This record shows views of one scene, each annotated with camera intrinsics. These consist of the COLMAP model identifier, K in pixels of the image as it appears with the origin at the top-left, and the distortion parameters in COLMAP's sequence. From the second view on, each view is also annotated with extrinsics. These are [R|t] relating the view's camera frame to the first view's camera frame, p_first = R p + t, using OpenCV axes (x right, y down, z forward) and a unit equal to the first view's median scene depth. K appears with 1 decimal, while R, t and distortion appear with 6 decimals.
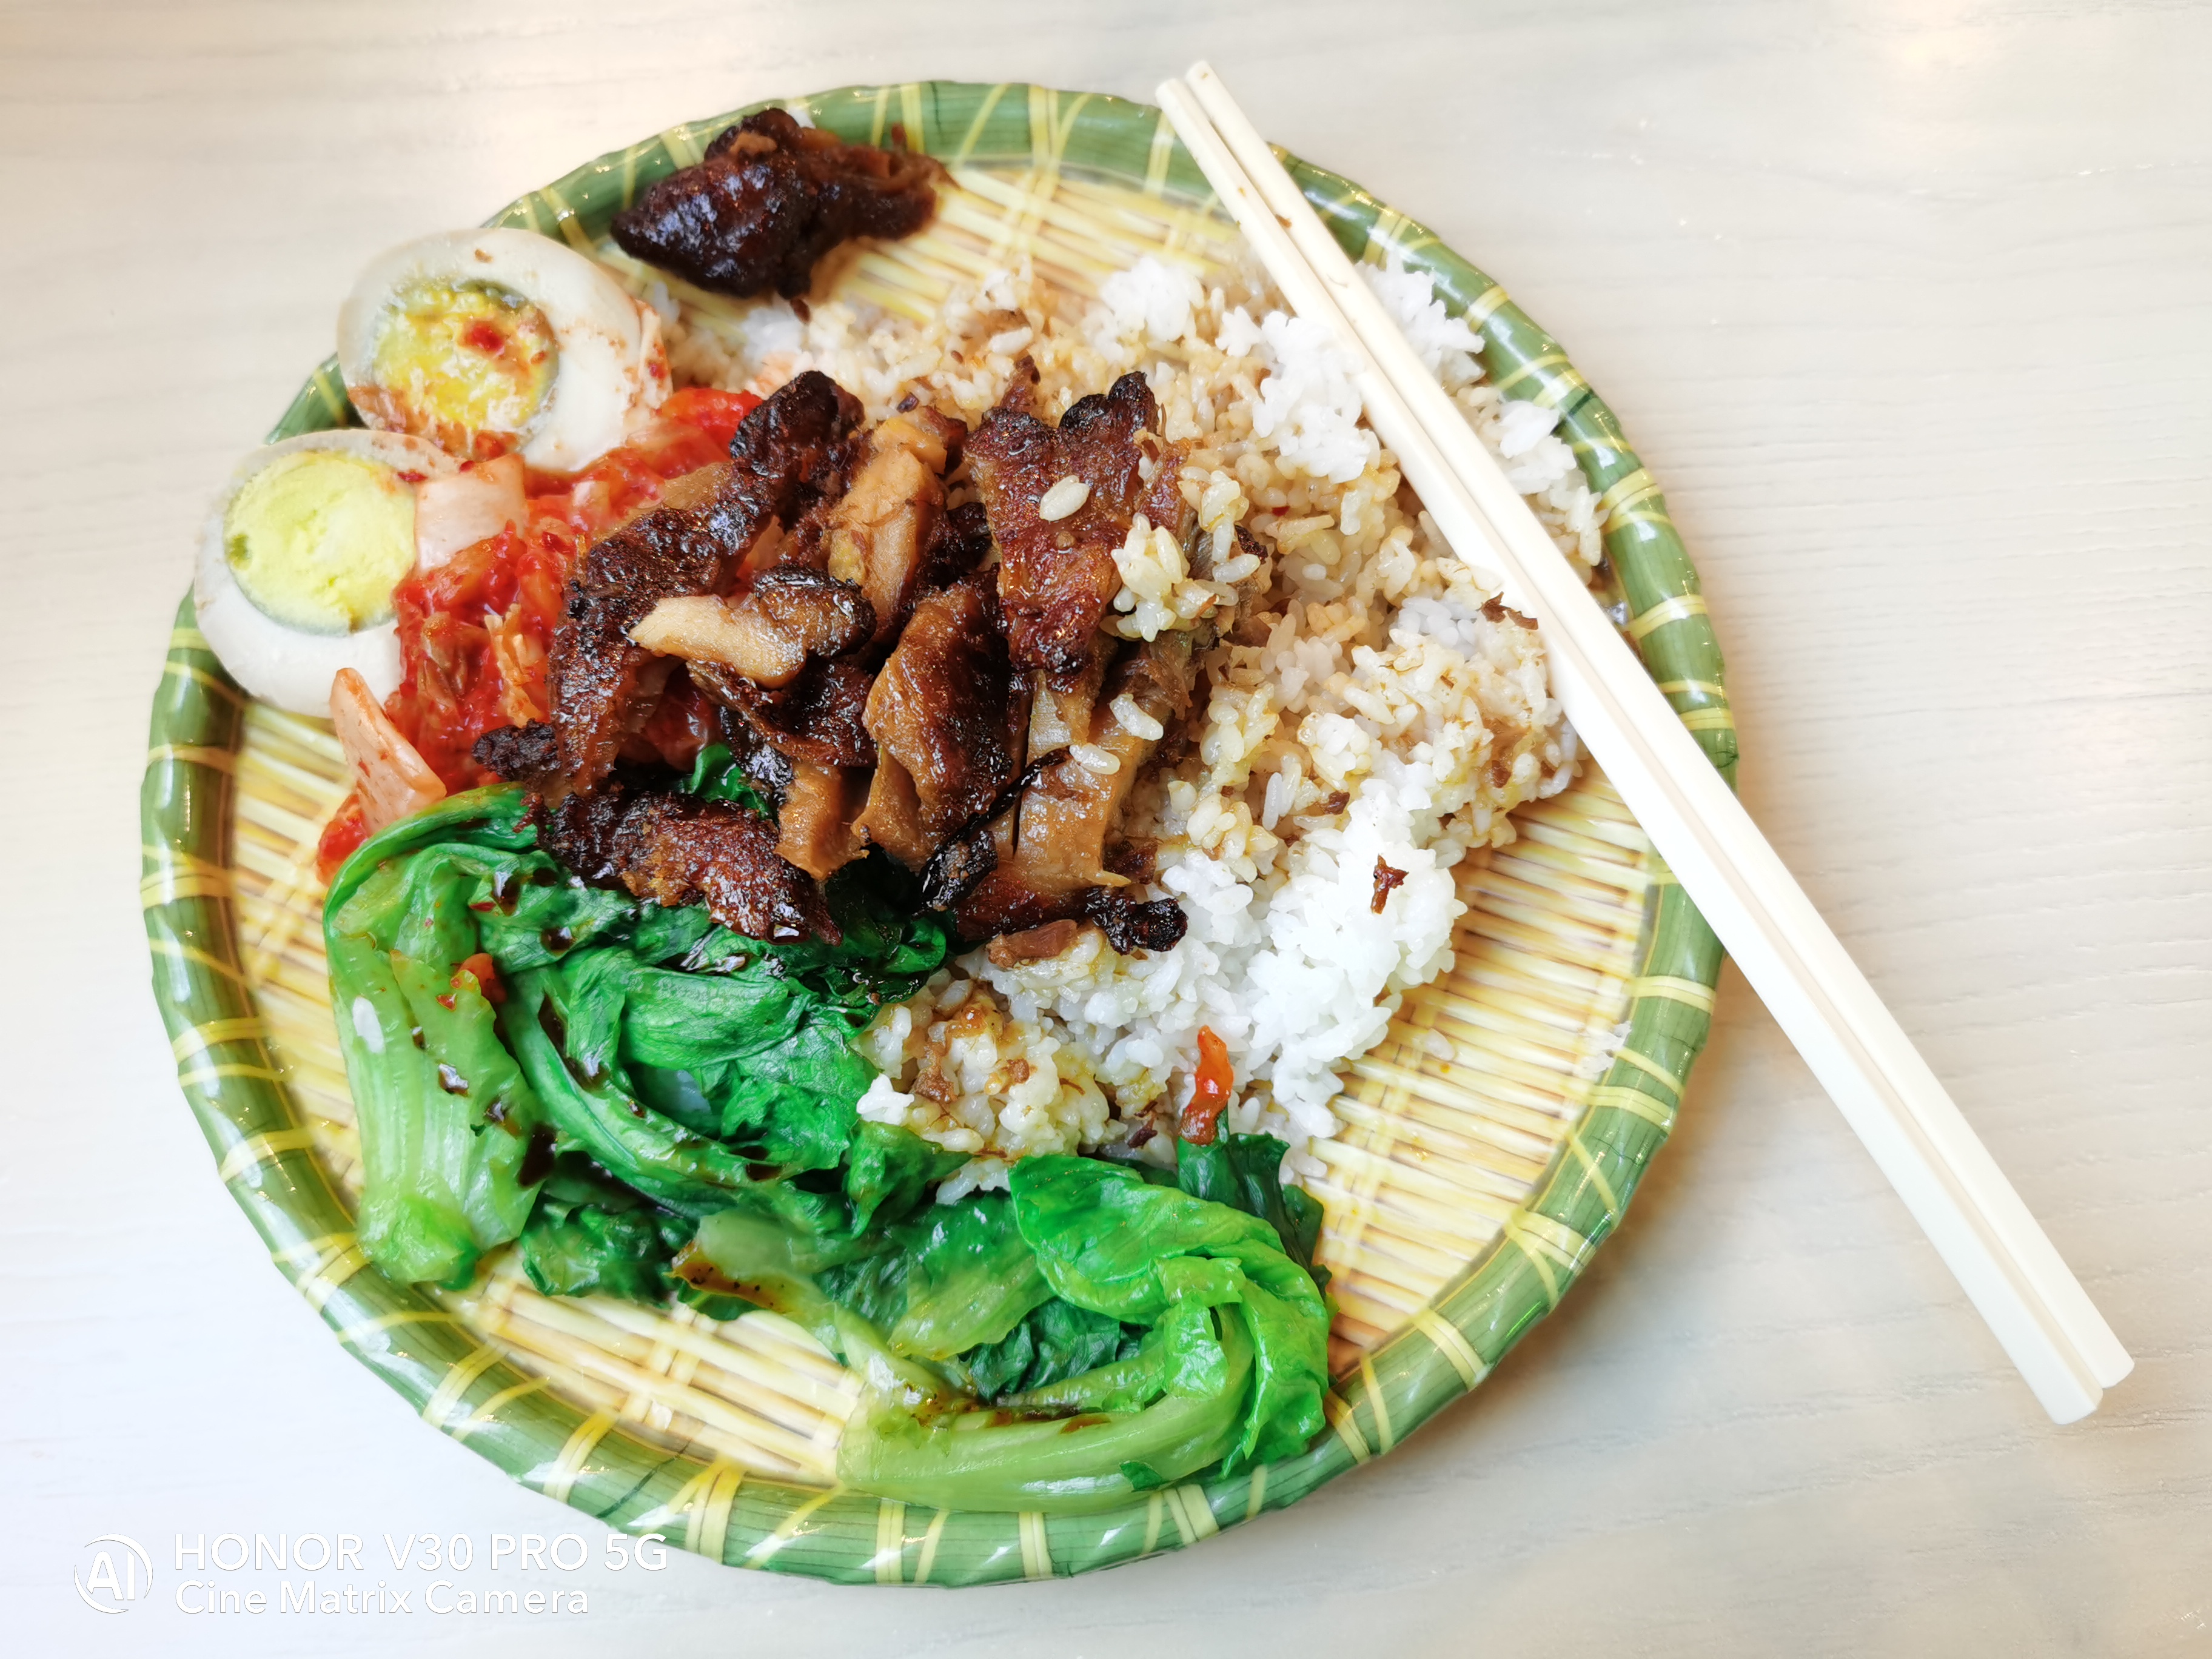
lens RADIAL K [[1782.1, 0, 1106.0], [0, 1782.1, 829.5], [0, 0, 1]] dist [0.000568, 0.001933]
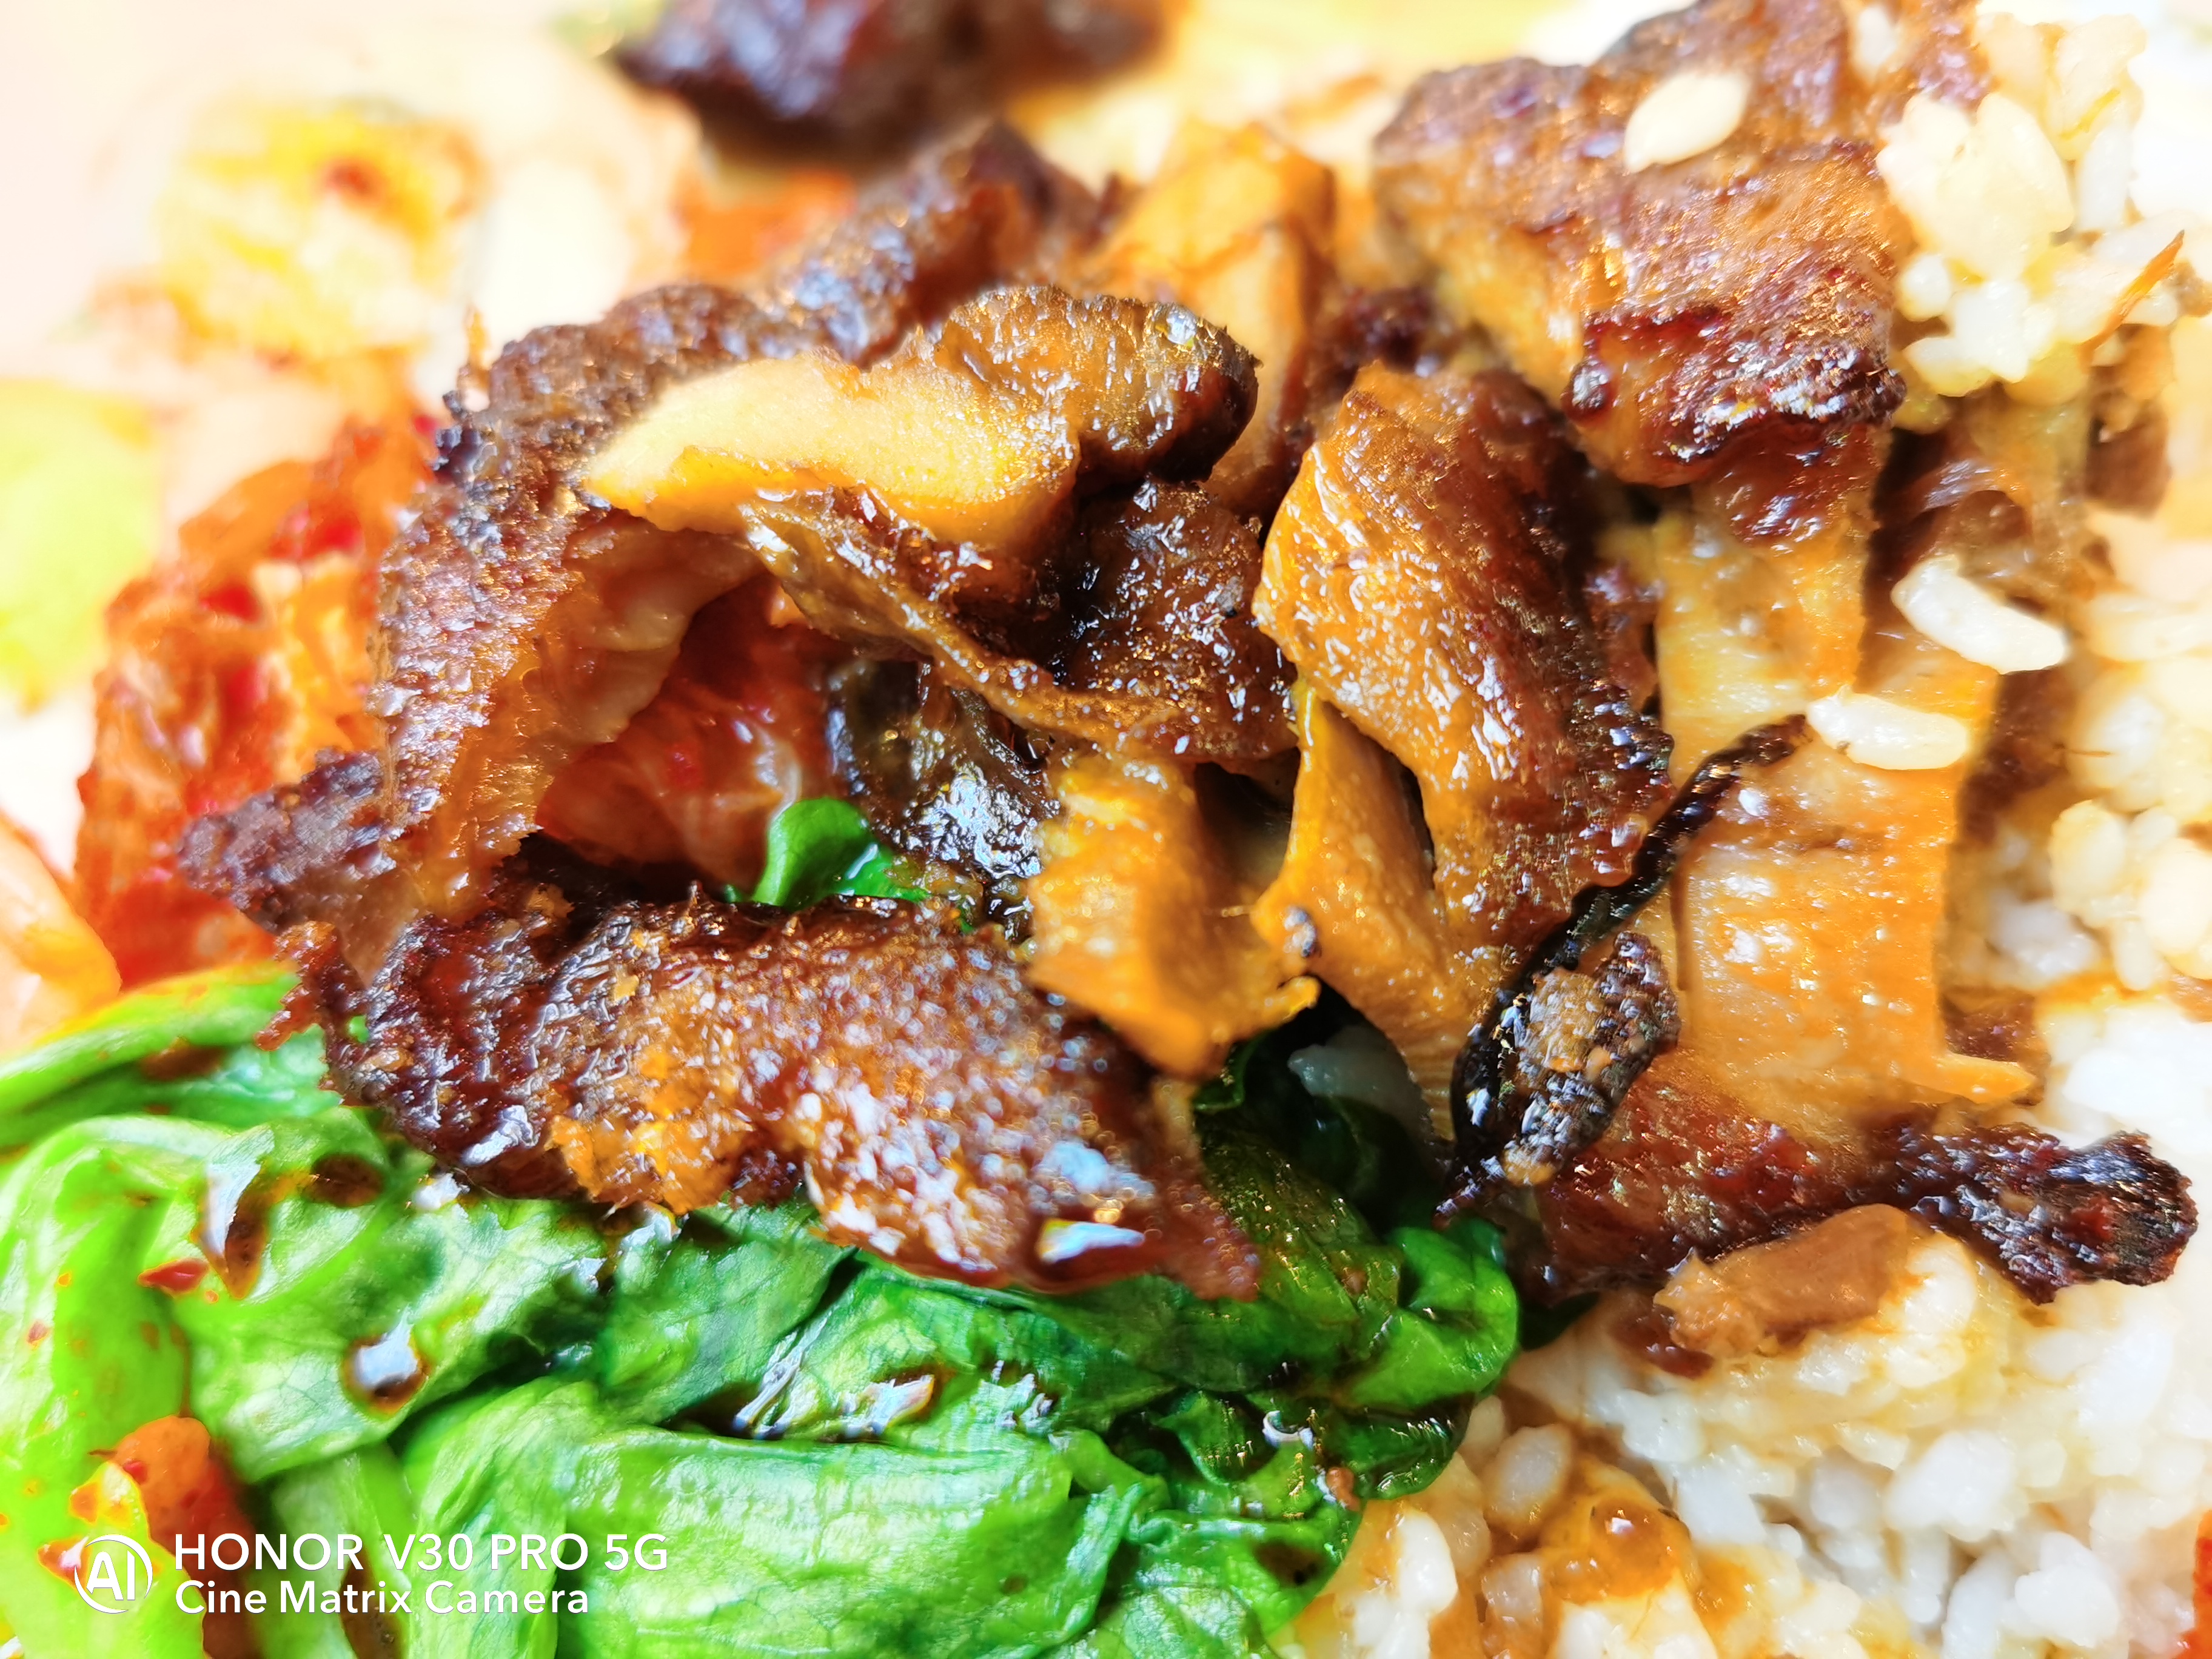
lens RADIAL K [[1921.1, 0, 1106.0], [0, 1921.1, 829.5], [0, 0, 1]] dist [-0.003909, -0.134437]
pose [[0.995979, -0.078797, -0.042632, -0.147619], [0.064012, 0.958818, -0.276713, 0.074243], [0.062680, 0.272871, 0.960006, 0.638960]]
